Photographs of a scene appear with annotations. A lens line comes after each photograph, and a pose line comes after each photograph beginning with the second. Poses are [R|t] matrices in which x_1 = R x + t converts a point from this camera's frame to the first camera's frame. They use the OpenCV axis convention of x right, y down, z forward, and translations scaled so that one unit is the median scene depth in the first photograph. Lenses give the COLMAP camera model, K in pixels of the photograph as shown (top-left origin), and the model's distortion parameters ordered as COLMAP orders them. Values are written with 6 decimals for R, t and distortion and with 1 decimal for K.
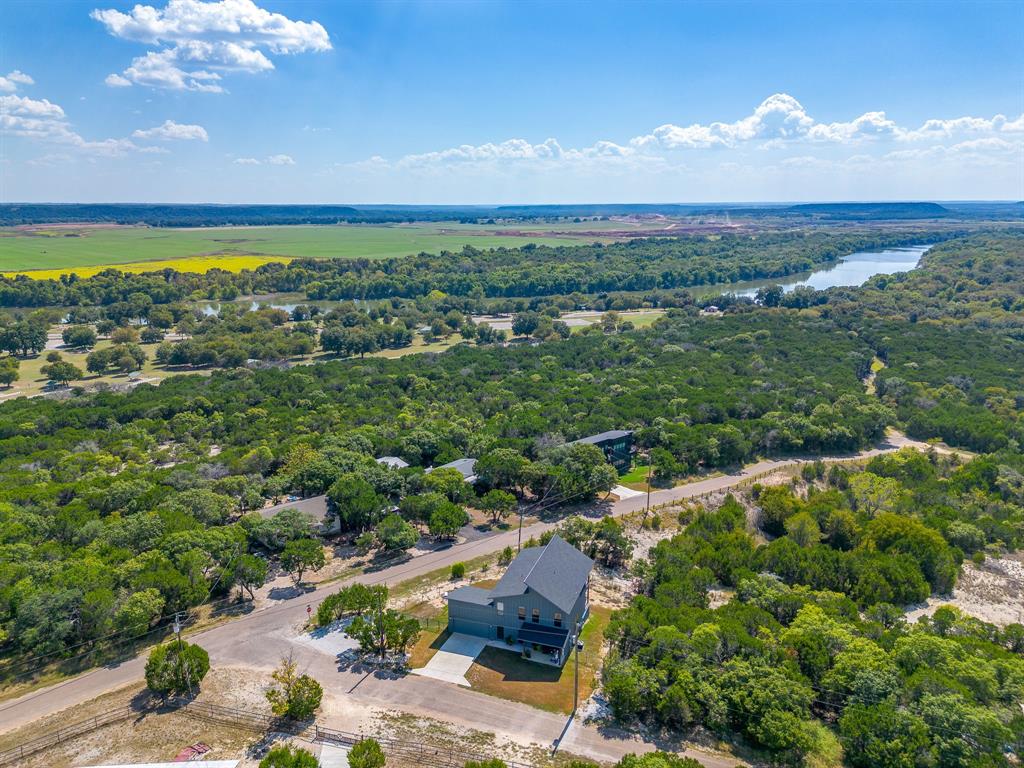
lens RADIAL K [[707.1, 0, 512.0], [0, 707.1, 384.0], [0, 0, 1]] dist [0.068075, -0.075492]
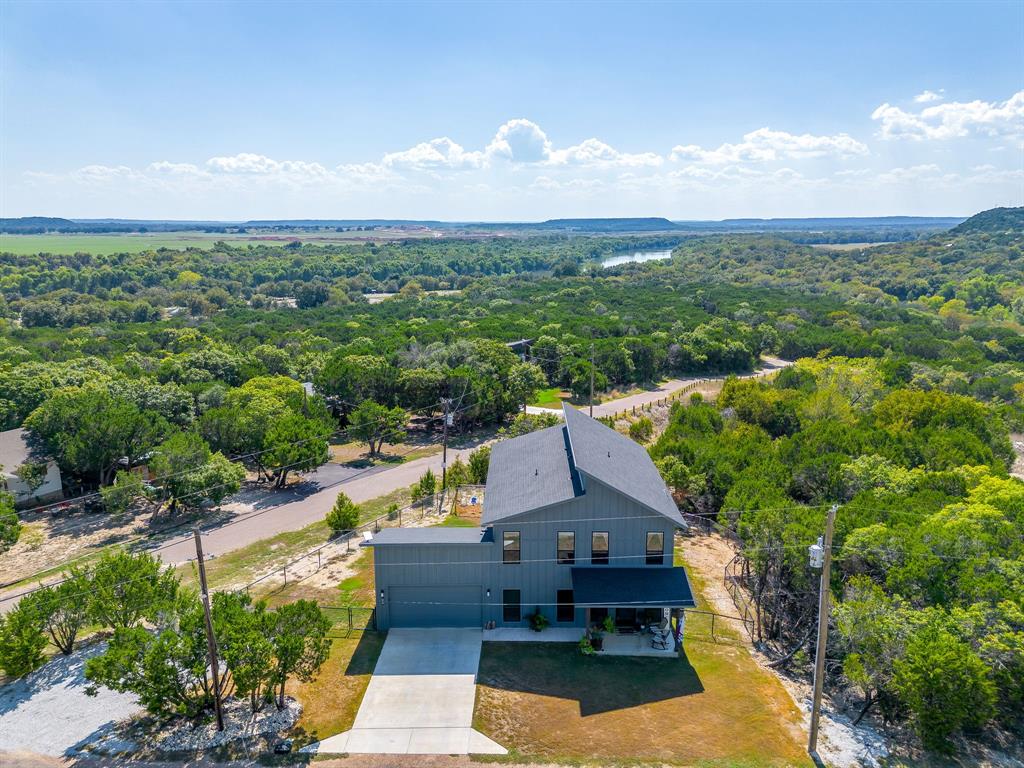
lens RADIAL K [[707.1, 0, 512.0], [0, 707.1, 384.0], [0, 0, 1]] dist [0.068075, -0.075492]
pose [[0.945141, -0.068045, 0.319496, -0.105073], [0.079495, 0.996572, -0.022920, 0.170652], [-0.316841, 0.047061, 0.947310, 0.445789]]
